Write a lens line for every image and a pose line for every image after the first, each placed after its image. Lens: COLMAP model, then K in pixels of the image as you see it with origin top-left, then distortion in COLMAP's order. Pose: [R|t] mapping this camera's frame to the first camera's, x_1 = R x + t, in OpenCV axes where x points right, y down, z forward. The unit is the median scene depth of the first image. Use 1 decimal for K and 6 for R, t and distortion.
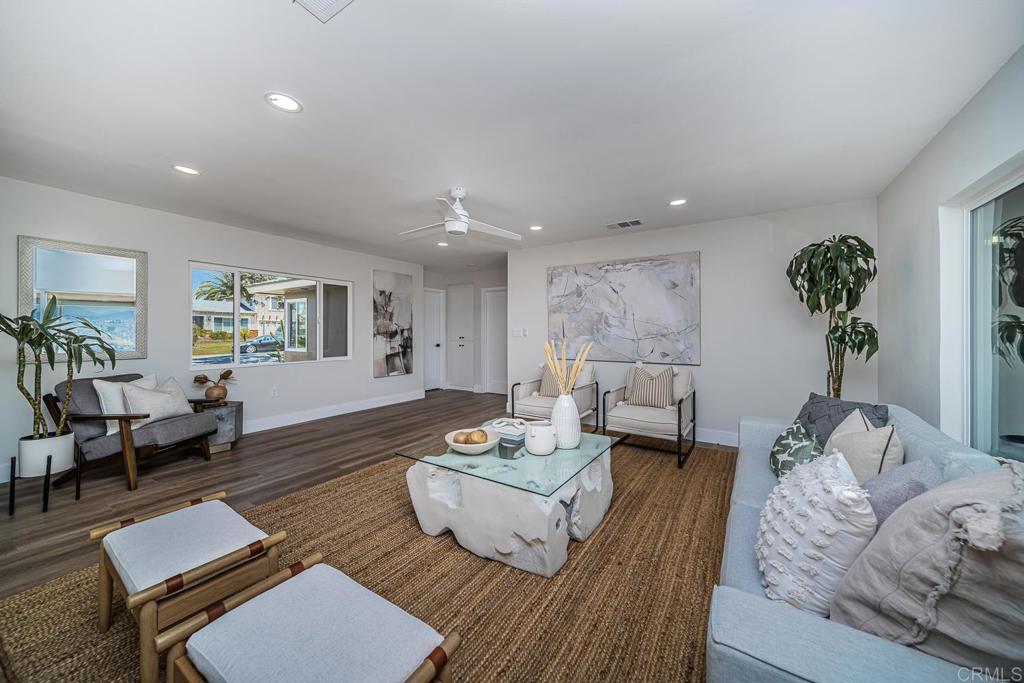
lens RADIAL K [[358.6, 0, 517.9], [0, 358.6, 333.8], [0, 0, 1]] dist [0.007899, -0.000333]
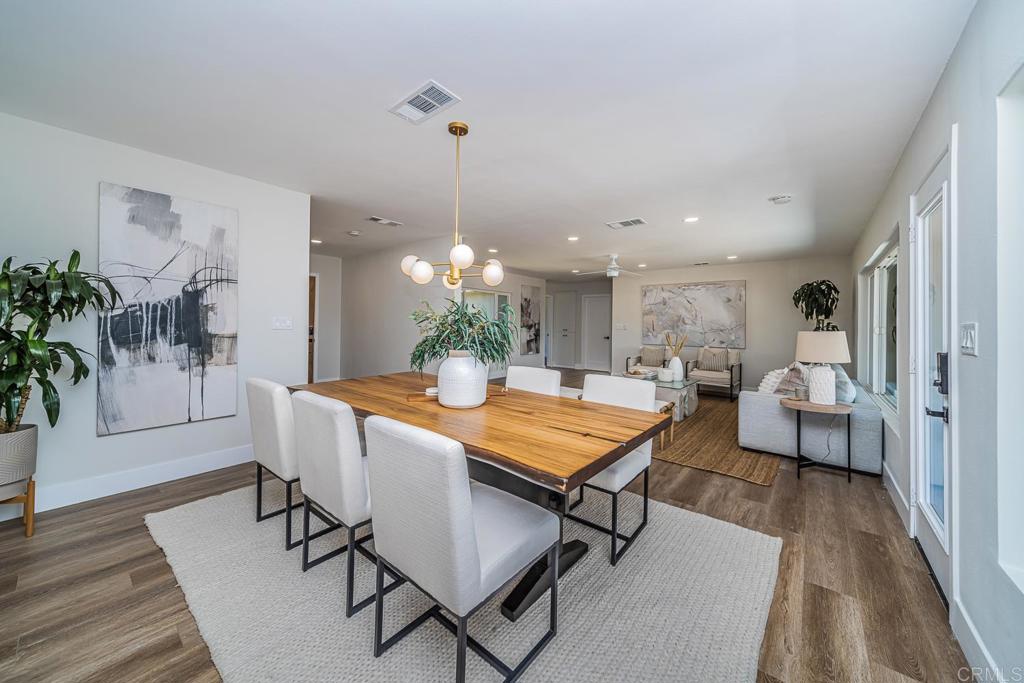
lens RADIAL K [[358.6, 0, 516.7], [0, 358.6, 325.1], [0, 0, 1]] dist [0.007899, -0.000333]
pose [[0.993659, 0.015185, -0.111401, -0.310942], [-0.015655, 0.999872, -0.003349, 0.000331], [0.111336, 0.005071, 0.993770, -0.670125]]
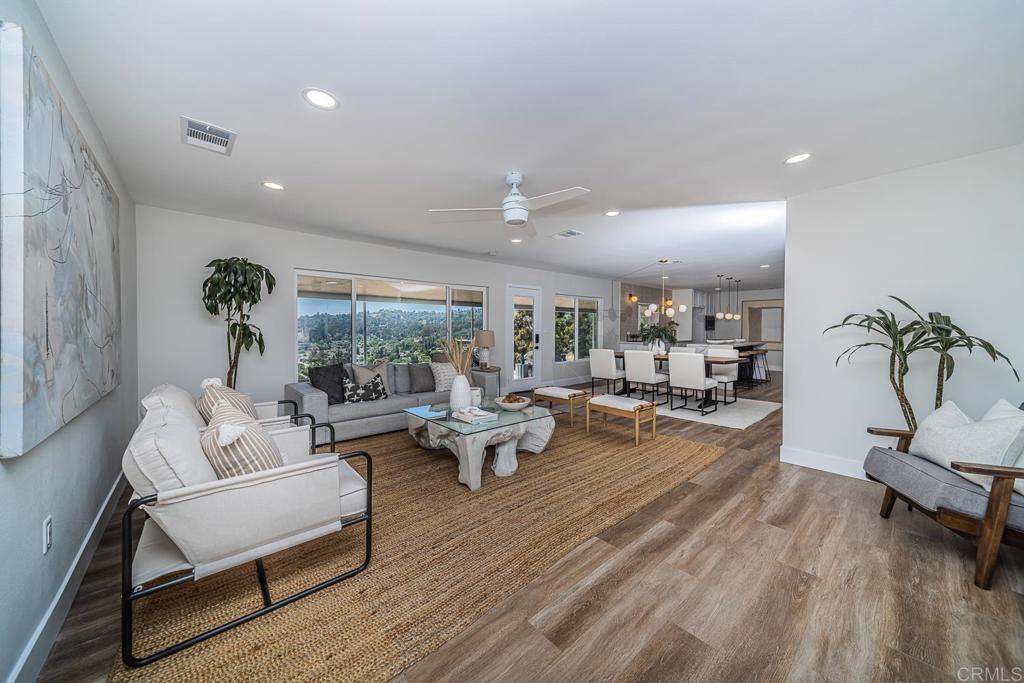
lens RADIAL K [[358.6, 0, 514.7], [0, 358.6, 338.0], [0, 0, 1]] dist [0.007899, -0.000333]
pose [[-0.962788, -0.007457, 0.270154, -0.274354], [0.000827, 0.999533, 0.030537, -0.009742], [-0.270255, 0.029624, -0.962333, 1.235488]]
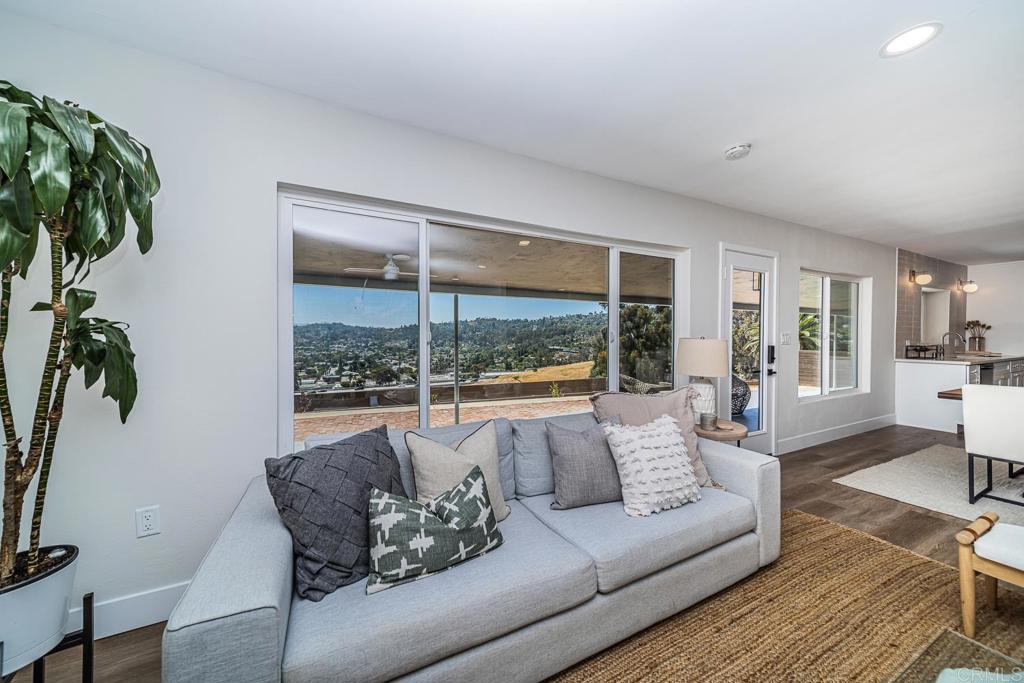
lens RADIAL K [[358.6, 0, 512.5], [0, 358.6, 338.9], [0, 0, 1]] dist [0.007899, -0.000333]
pose [[-0.861245, -0.003007, 0.508181, 0.141181], [0.003895, 0.999914, 0.012518, -0.005641], [-0.508175, 0.012761, -0.861159, 0.676465]]
